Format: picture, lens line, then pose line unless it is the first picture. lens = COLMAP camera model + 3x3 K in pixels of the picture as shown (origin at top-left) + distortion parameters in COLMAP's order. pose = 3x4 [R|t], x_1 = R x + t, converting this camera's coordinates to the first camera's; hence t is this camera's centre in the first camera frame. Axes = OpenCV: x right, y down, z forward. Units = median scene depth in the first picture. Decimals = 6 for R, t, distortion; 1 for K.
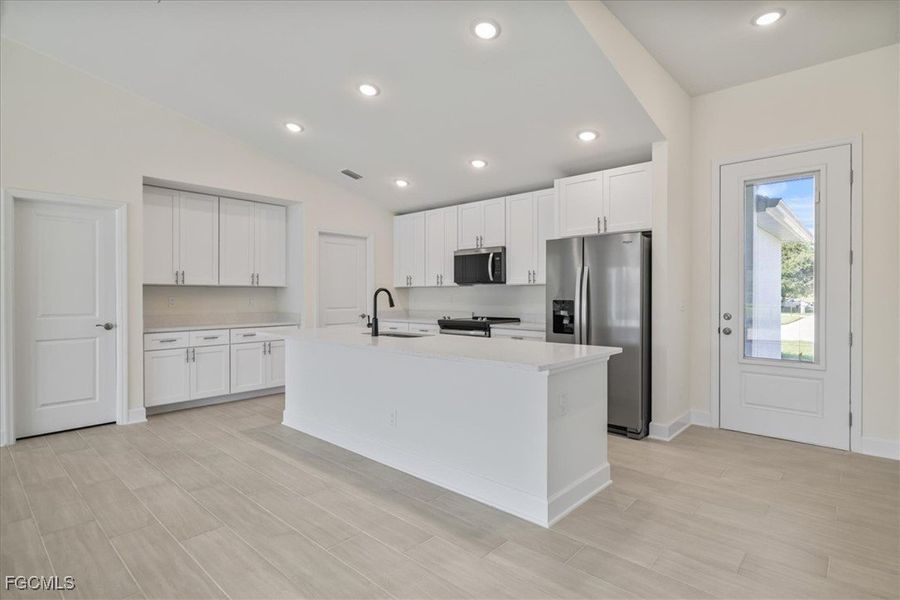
lens RADIAL K [[453.7, 0, 452.8], [0, 453.7, 299.0], [0, 0, 1]] dist [-0.000247, 0.001427]
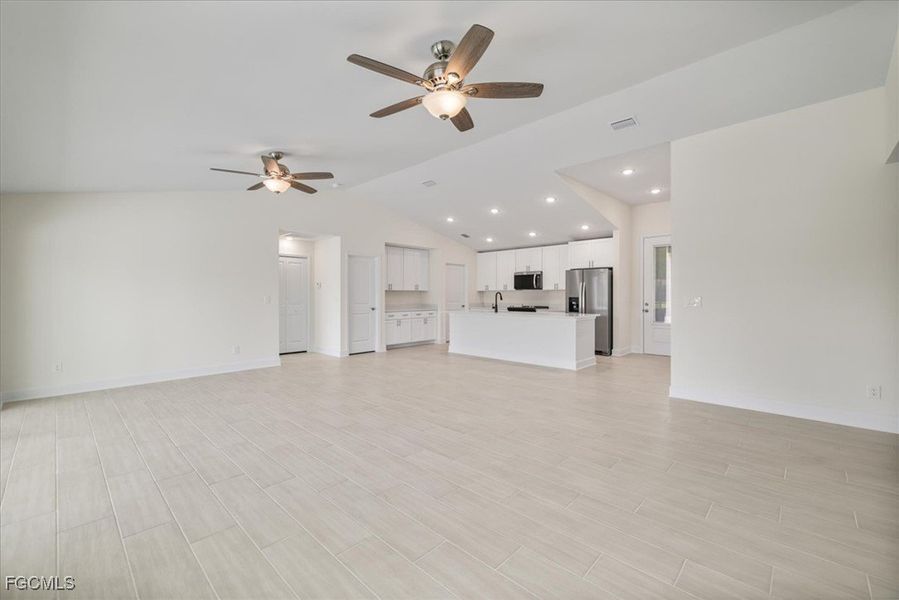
lens RADIAL K [[375.2, 0, 447.1], [0, 375.2, 297.4], [0, 0, 1]] dist [0.003043, -0.001201]
pose [[0.999687, -0.001305, -0.025001, -0.324592], [0.001228, 0.999994, -0.003096, 0.007878], [0.025005, 0.003064, 0.999683, -0.844092]]
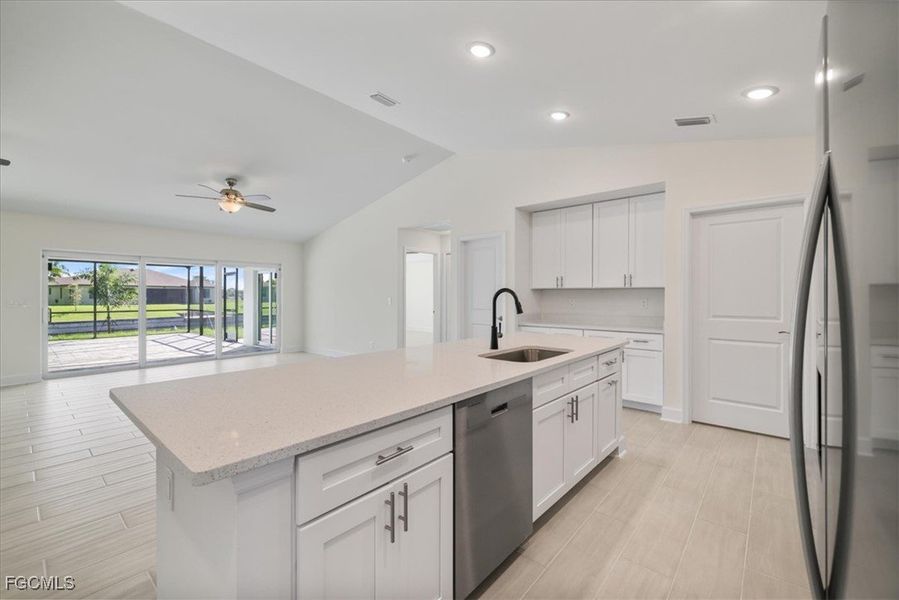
lens RADIAL K [[375.2, 0, 446.3], [0, 375.2, 299.8], [0, 0, 1]] dist [0.003043, -0.001201]
pose [[0.021625, 0.010175, -0.999714, 0.415045], [-0.011665, 0.999883, 0.009924, -0.008675], [0.999698, 0.011447, 0.021741, 0.762253]]
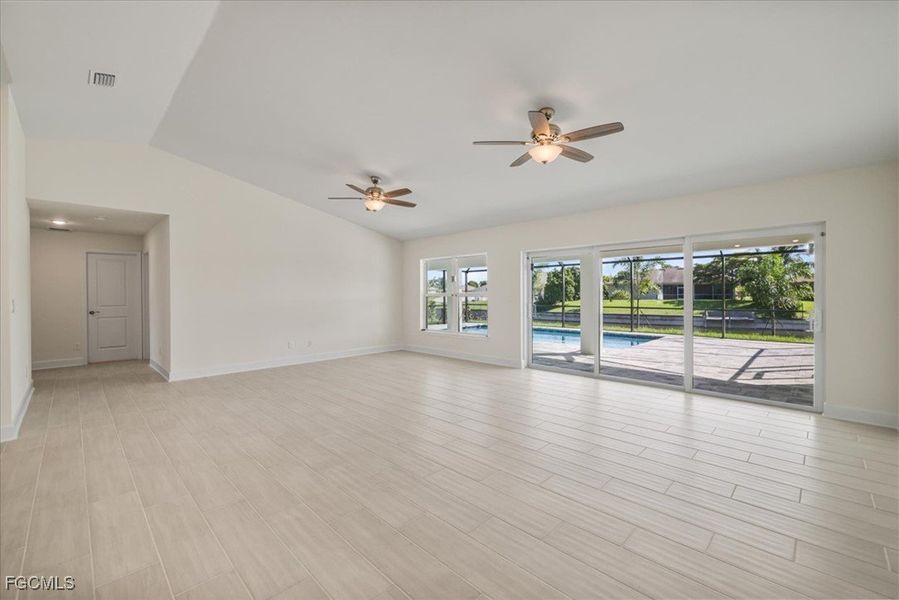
lens RADIAL K [[375.2, 0, 446.7], [0, 375.2, 296.1], [0, 0, 1]] dist [0.003043, -0.001201]
pose [[-0.998819, 0.003955, 0.048428, -0.619467], [0.004836, 0.999825, 0.018093, -0.009644], [-0.048348, 0.018306, -0.998663, 0.874567]]
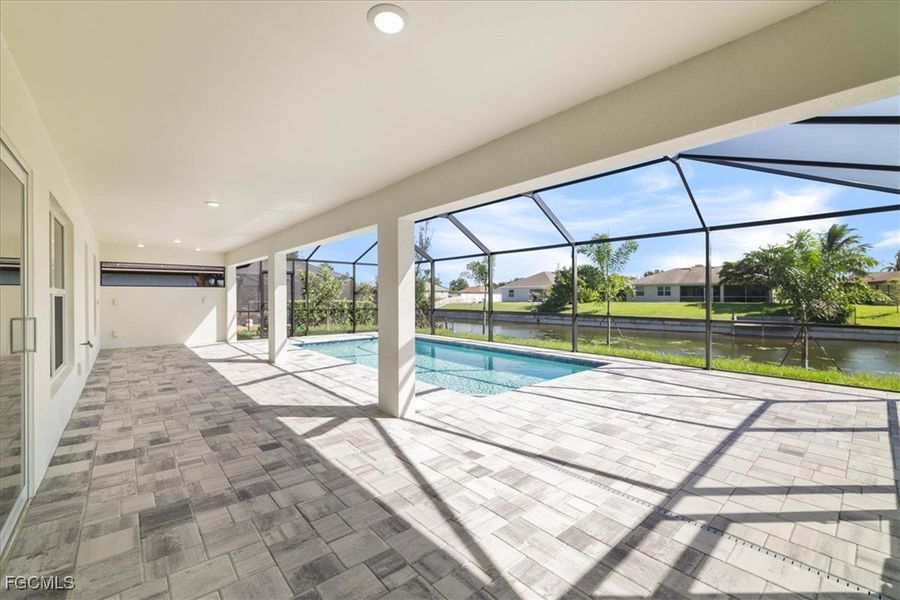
lens RADIAL K [[375.6, 0, 444.5], [0, 375.6, 293.5], [0, 0, 1]] dist [0.003043, -0.001201]
pose [[-0.992874, 0.001622, 0.119156, -1.425872], [0.002528, 0.999969, 0.007456, 0.014469], [-0.119140, 0.007704, -0.992848, -0.057489]]
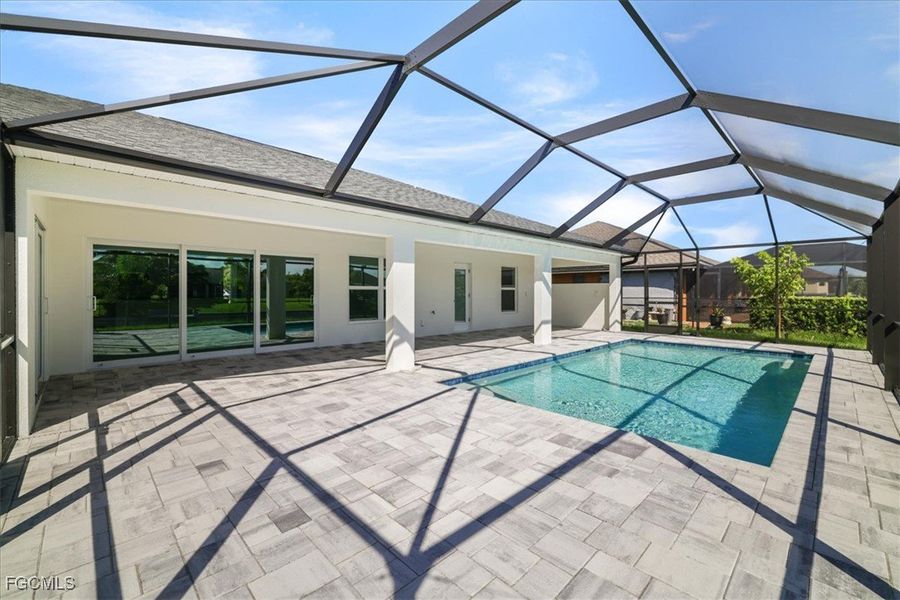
lens RADIAL K [[375.6, 0, 449.2], [0, 375.6, 291.3], [0, 0, 1]] dist [0.003043, -0.001201]
pose [[0.061304, 0.000682, 0.998119, -2.520962], [0.011689, 0.999931, -0.001402, 0.039914], [-0.998051, 0.011753, 0.061292, -1.207439]]
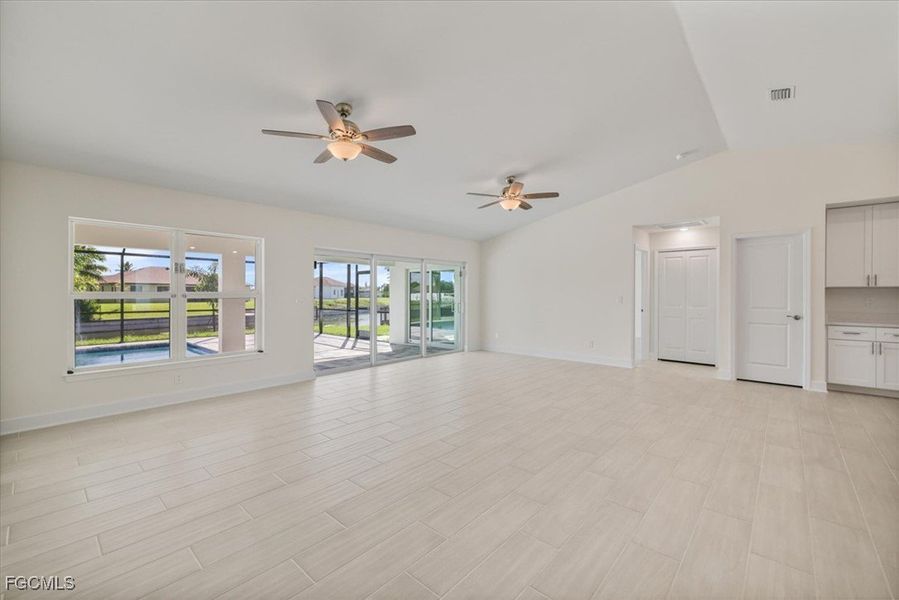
lens RADIAL K [[375.2, 0, 446.1], [0, 375.2, 294.5], [0, 0, 1]] dist [0.003043, -0.001201]
pose [[0.000495, -0.001724, -0.999998, 0.392692], [-0.014074, 0.999899, -0.001731, 0.005629], [0.999901, 0.014074, 0.000470, -0.089589]]
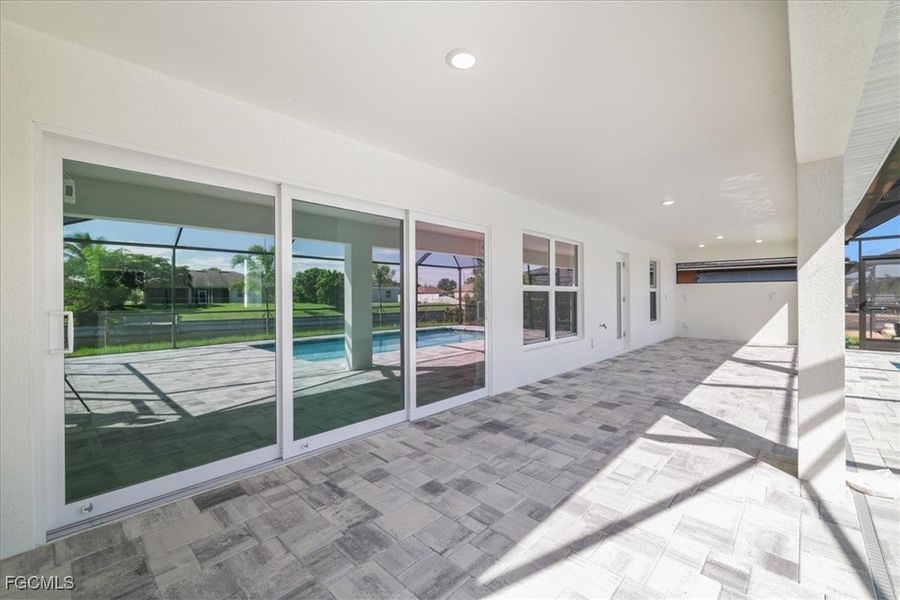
lens RADIAL K [[375.6, 0, 448.2], [0, 375.6, 294.8], [0, 0, 1]] dist [0.003043, -0.001201]
pose [[0.015424, 0.000501, 0.999881, -1.775308], [0.017329, 0.999850, -0.000768, 0.030455], [-0.999731, 0.017339, 0.015413, -0.402461]]
